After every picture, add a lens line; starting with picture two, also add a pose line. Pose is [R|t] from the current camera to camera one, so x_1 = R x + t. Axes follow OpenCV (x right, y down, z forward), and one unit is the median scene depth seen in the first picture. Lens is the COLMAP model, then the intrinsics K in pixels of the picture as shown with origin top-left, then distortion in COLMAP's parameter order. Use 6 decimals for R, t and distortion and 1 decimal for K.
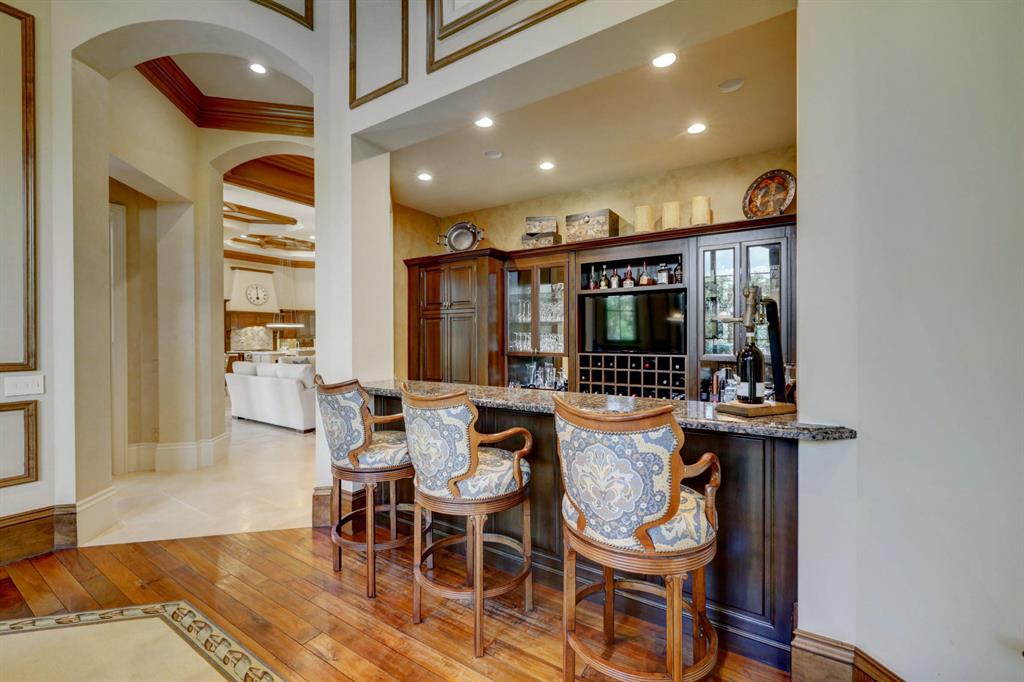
lens RADIAL K [[430.5, 0, 514.8], [0, 430.5, 339.2], [0, 0, 1]] dist [0.001229, 0.000483]
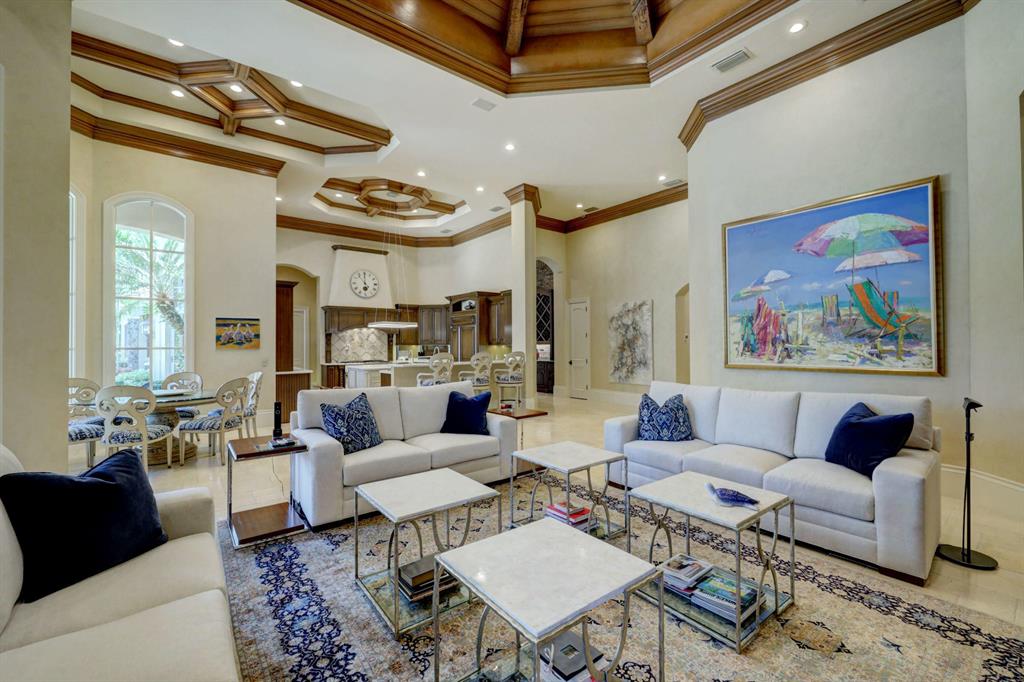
lens RADIAL K [[430.5, 0, 511.2], [0, 430.5, 338.2], [0, 0, 1]] dist [0.001229, 0.000483]
pose [[0.946577, -0.006301, -0.322415, -0.527837], [0.004529, 0.999970, -0.006246, -0.027483], [0.322445, 0.004452, 0.946578, 1.525133]]
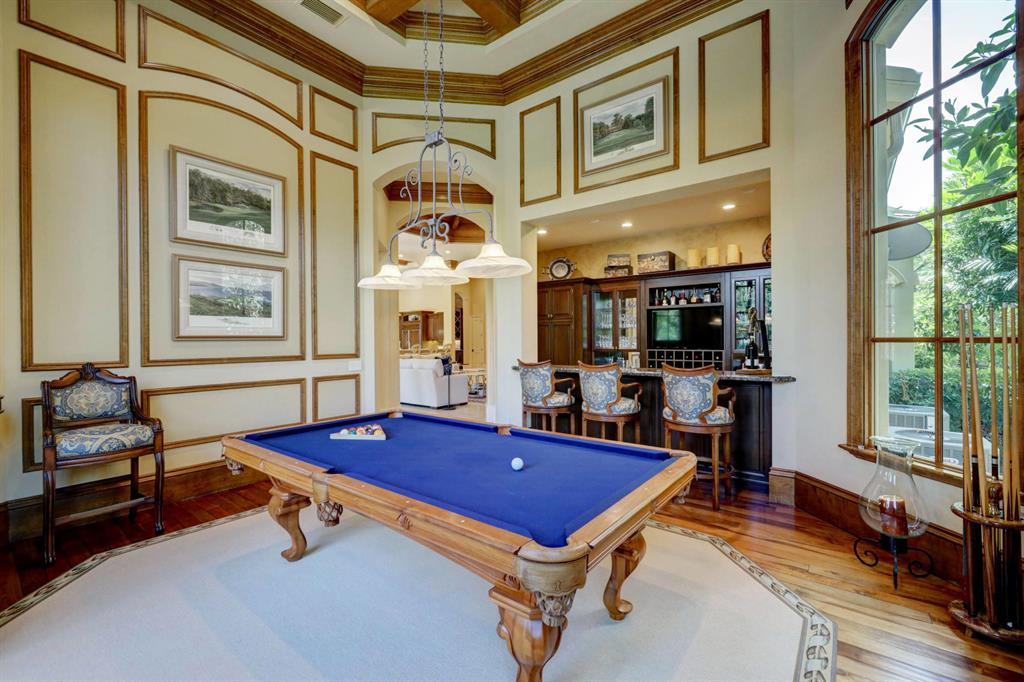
lens RADIAL K [[430.5, 0, 513.1], [0, 430.5, 342.2], [0, 0, 1]] dist [0.001229, 0.000483]
pose [[0.996409, -0.004298, -0.084556, -0.193121], [0.004593, 0.999984, 0.003294, 0.001581], [0.084540, -0.003671, 0.996413, -0.524198]]
